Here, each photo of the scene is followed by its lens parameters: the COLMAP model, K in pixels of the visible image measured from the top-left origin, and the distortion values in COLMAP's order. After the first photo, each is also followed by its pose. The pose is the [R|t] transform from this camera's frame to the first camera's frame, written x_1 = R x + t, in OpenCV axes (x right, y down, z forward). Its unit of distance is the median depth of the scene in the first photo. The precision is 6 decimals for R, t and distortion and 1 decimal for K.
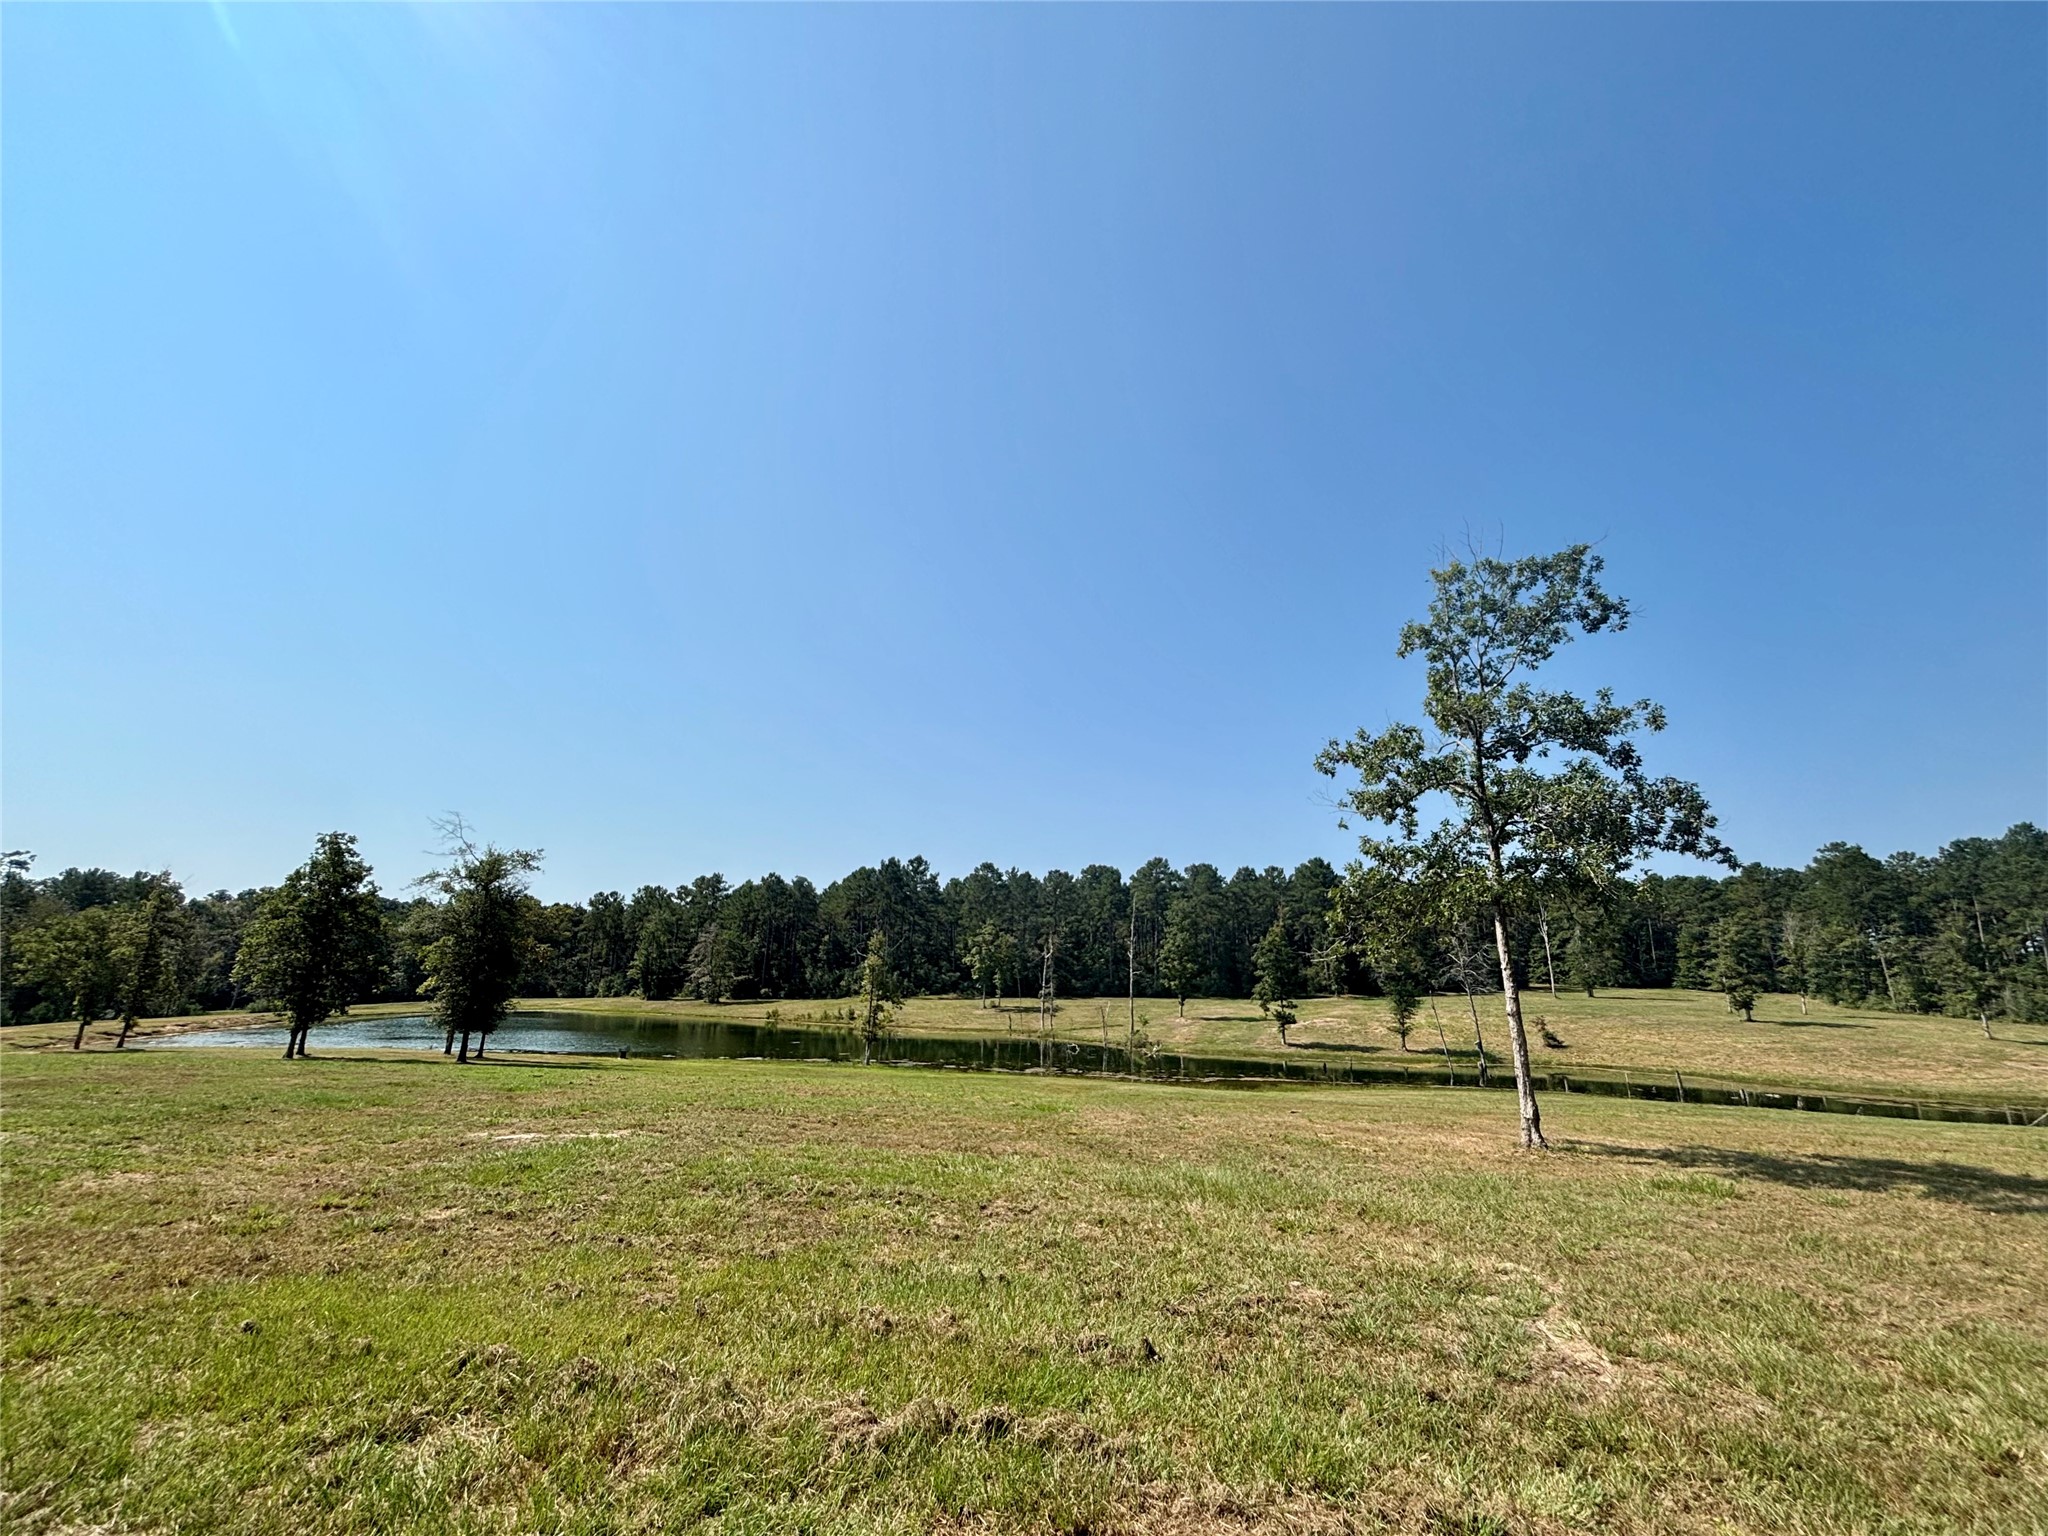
lens RADIAL K [[827.1, 0, 1018.9], [0, 827.1, 761.4], [0, 0, 1]] dist [0.003555, 0.000196]
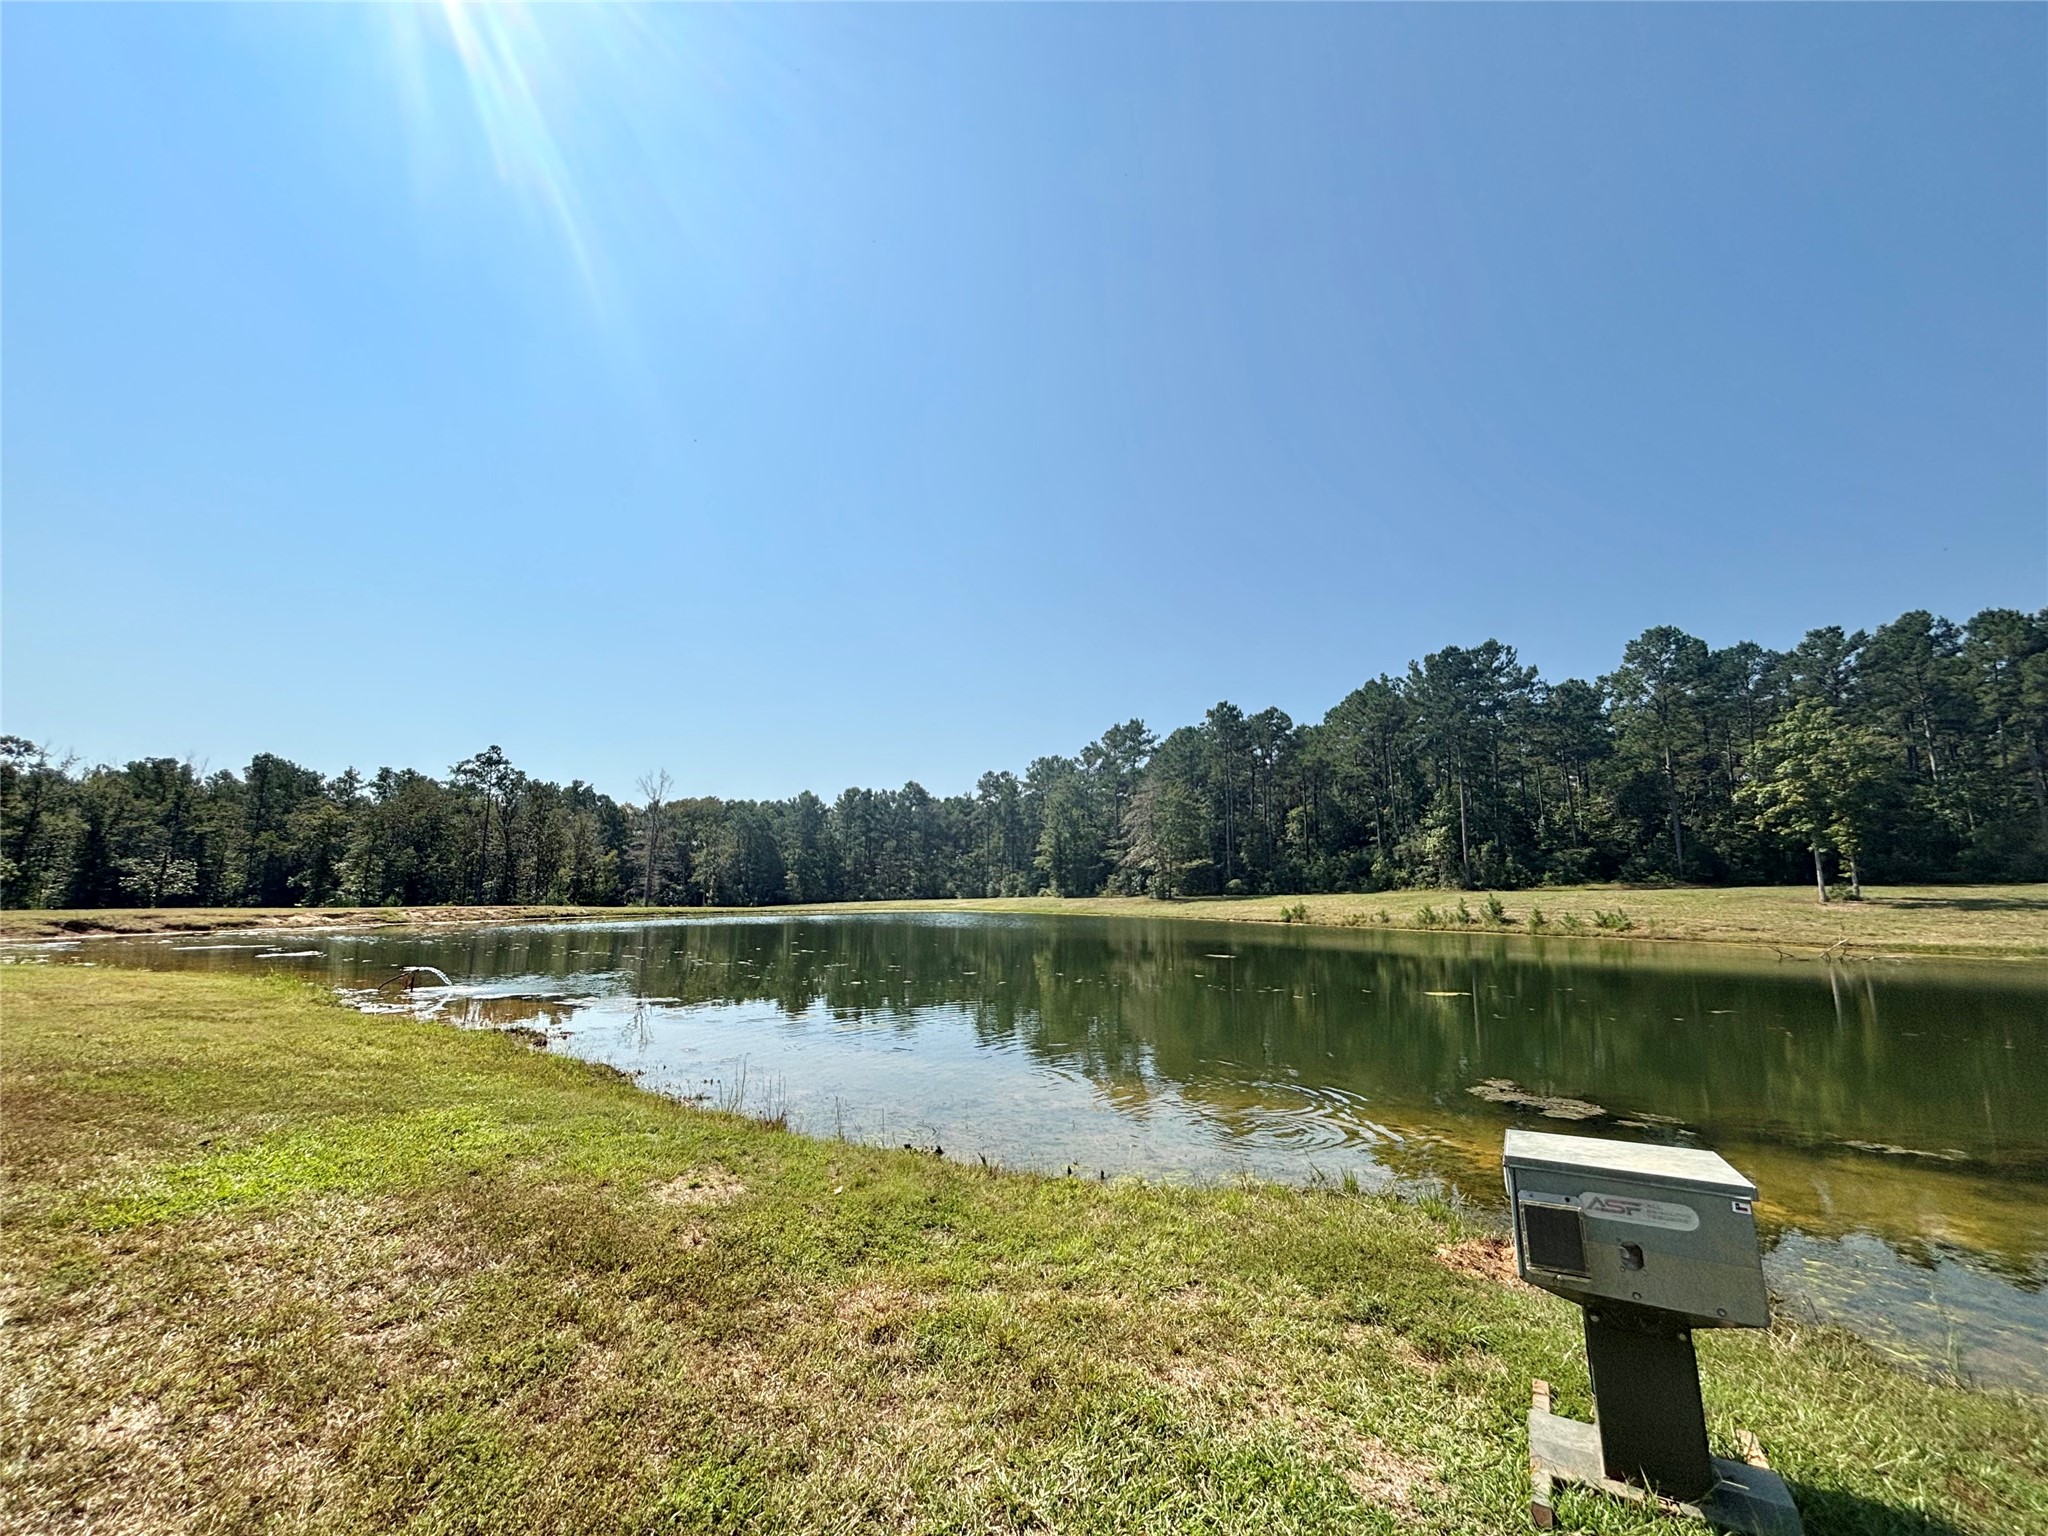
lens RADIAL K [[827.1, 0, 1023.4], [0, 827.1, 767.8], [0, 0, 1]] dist [0.003555, 0.000196]
pose [[0.908517, -0.075139, -0.411036, -0.182431], [0.118006, 0.989794, 0.079891, 0.117015], [0.400838, -0.121087, 0.908112, 0.359243]]
